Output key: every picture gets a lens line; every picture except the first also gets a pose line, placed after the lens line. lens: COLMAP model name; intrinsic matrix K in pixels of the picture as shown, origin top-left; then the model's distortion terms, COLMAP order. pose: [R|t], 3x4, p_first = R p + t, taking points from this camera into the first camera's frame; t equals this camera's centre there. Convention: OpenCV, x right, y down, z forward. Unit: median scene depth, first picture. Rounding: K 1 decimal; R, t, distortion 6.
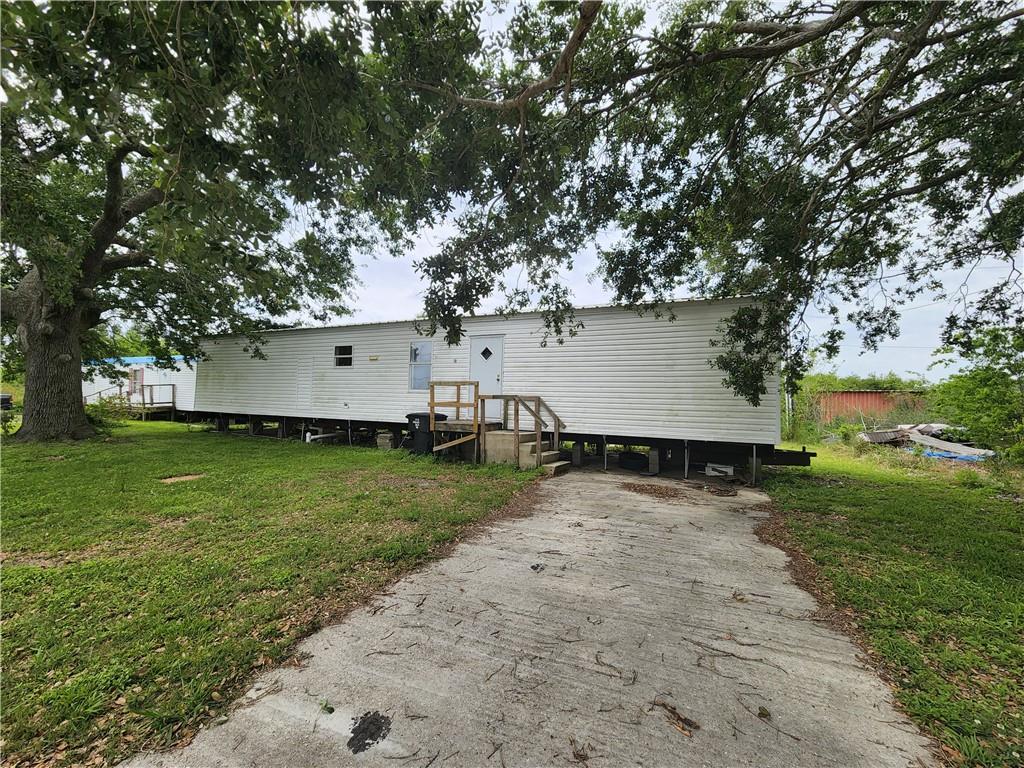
lens RADIAL K [[423.9, 0, 512.4], [0, 423.9, 383.5], [0, 0, 1]] dist [-0.003769, 0.002348]
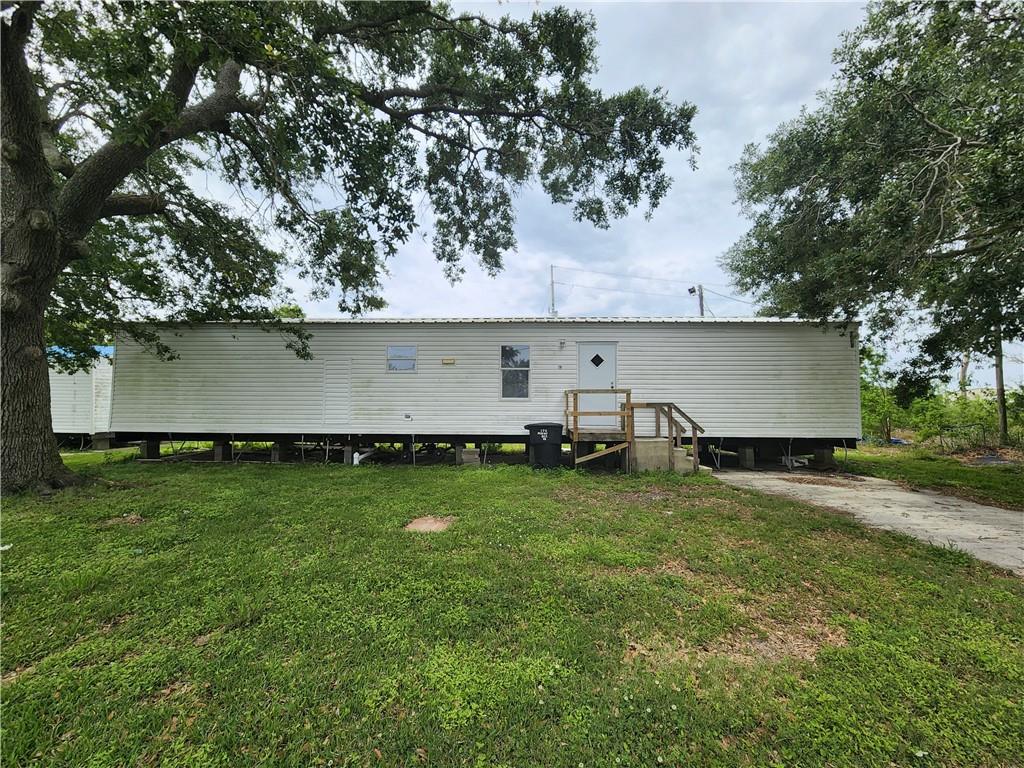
lens RADIAL K [[423.9, 0, 512.2], [0, 423.9, 383.9], [0, 0, 1]] dist [-0.003769, 0.002348]
pose [[0.922211, 0.001545, 0.386684, -0.639938], [0.001929, 0.999961, -0.008597, -0.008307], [-0.386682, 0.008674, 0.922172, 0.173263]]
